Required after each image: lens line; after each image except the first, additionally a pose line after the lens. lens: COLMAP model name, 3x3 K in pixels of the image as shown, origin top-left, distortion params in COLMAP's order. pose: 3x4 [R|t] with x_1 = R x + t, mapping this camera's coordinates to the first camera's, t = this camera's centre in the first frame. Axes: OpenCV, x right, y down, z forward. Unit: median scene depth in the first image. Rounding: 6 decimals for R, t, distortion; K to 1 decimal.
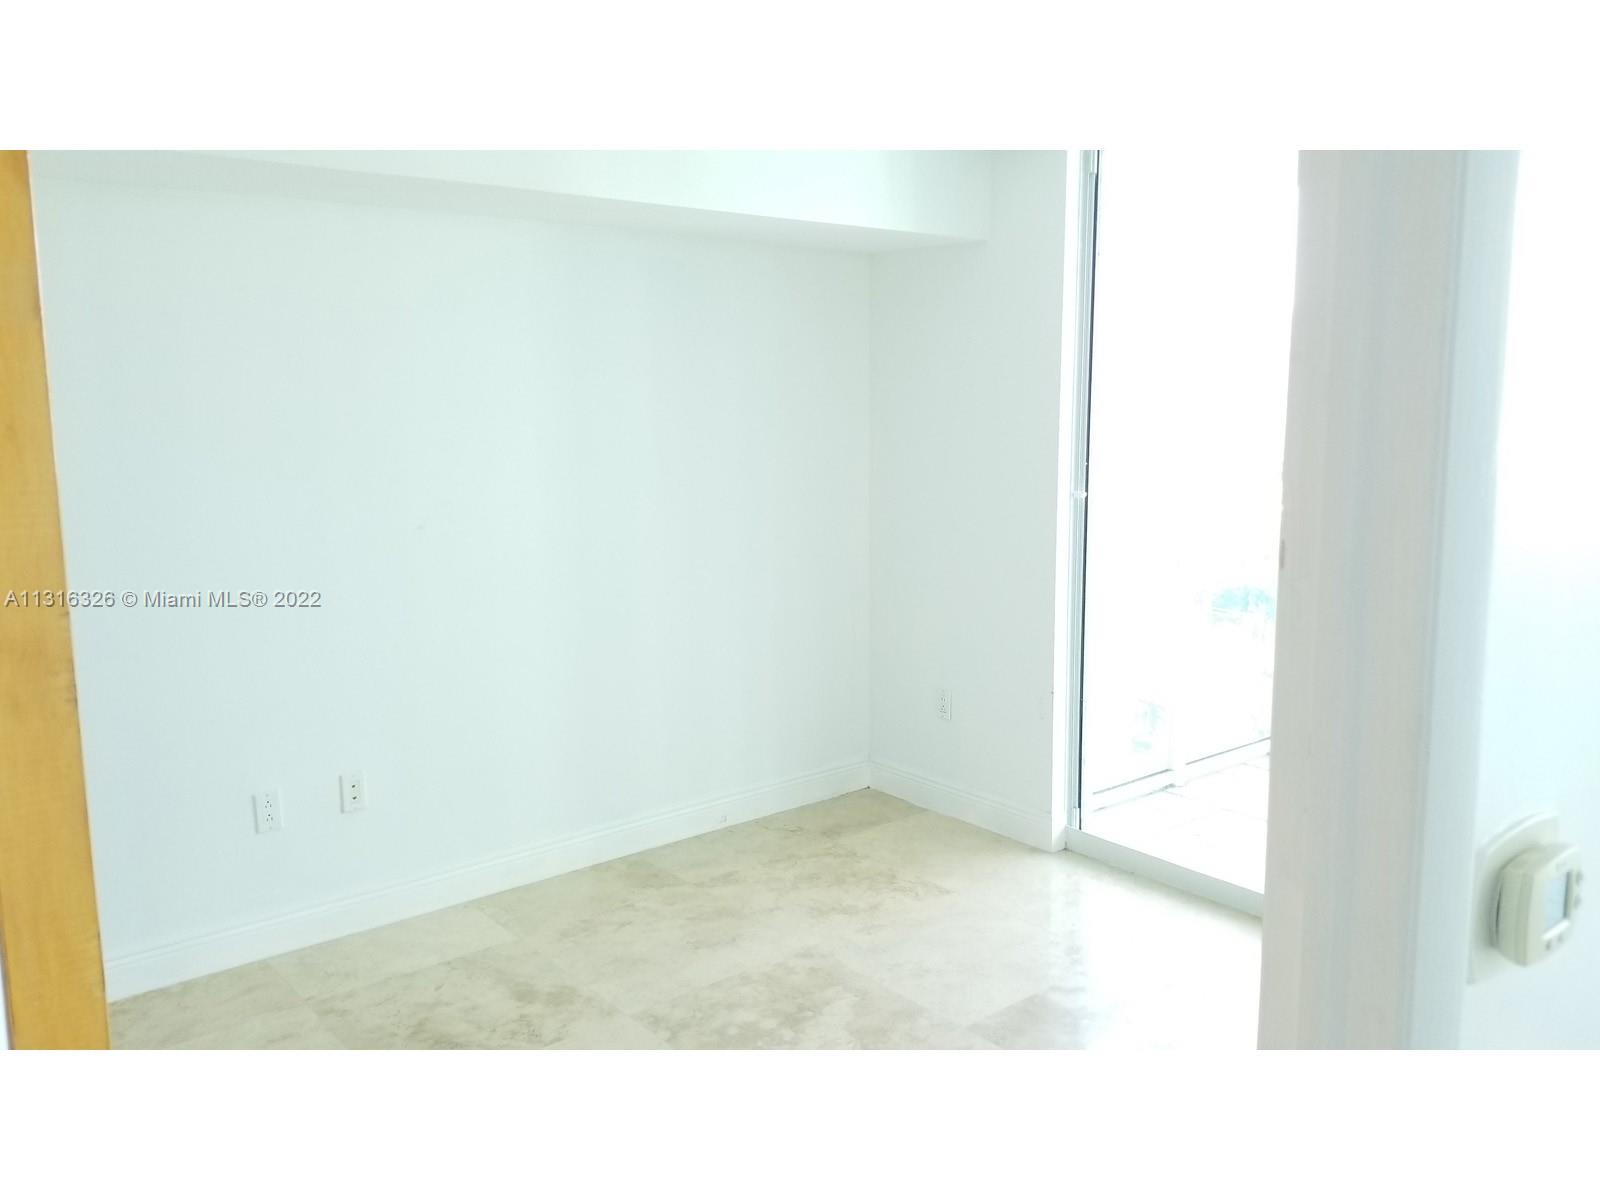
lens RADIAL K [[1253.4, 0, 831.0], [0, 1253.4, 611.4], [0, 0, 1]] dist [0.061159, -0.090001]
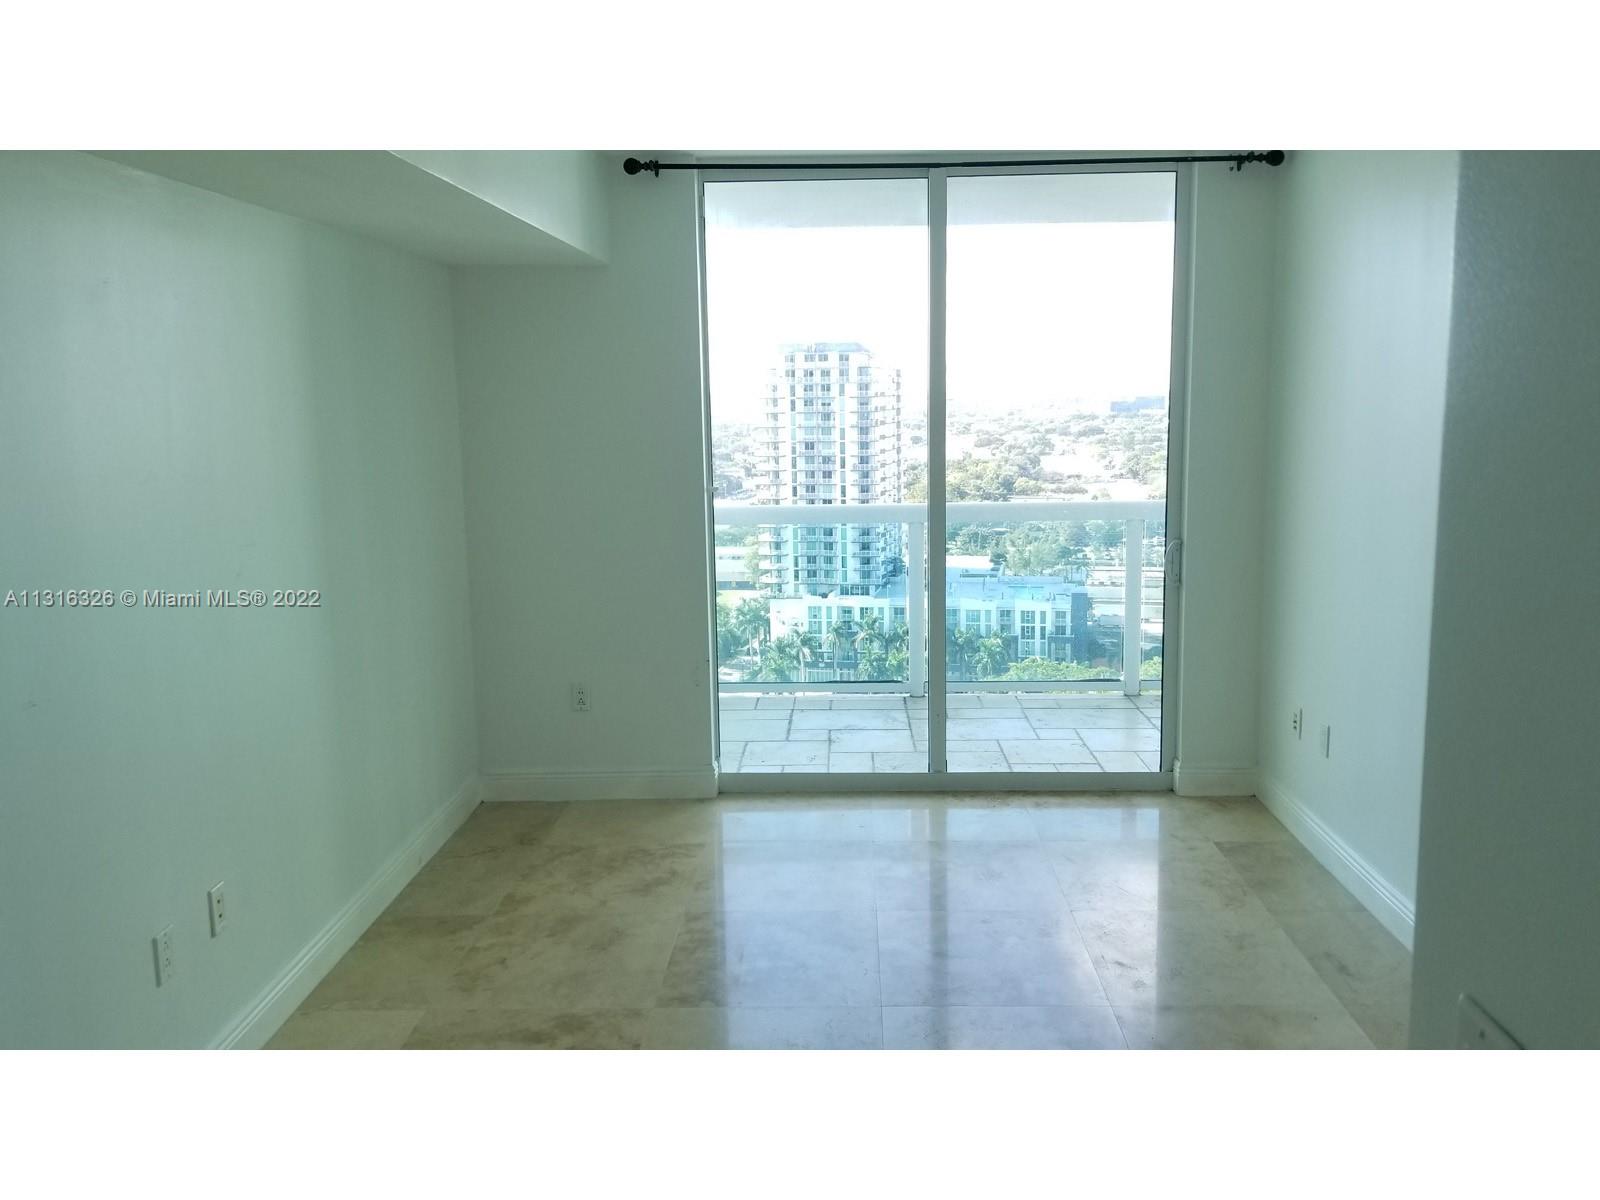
lens RADIAL K [[1253.4, 0, 840.3], [0, 1253.4, 575.9], [0, 0, 1]] dist [0.061159, -0.090001]
pose [[0.665623, -0.125408, 0.735676, -0.621376], [0.150156, 0.988125, 0.032584, -0.034801], [-0.731026, 0.088777, 0.676550, 0.116825]]
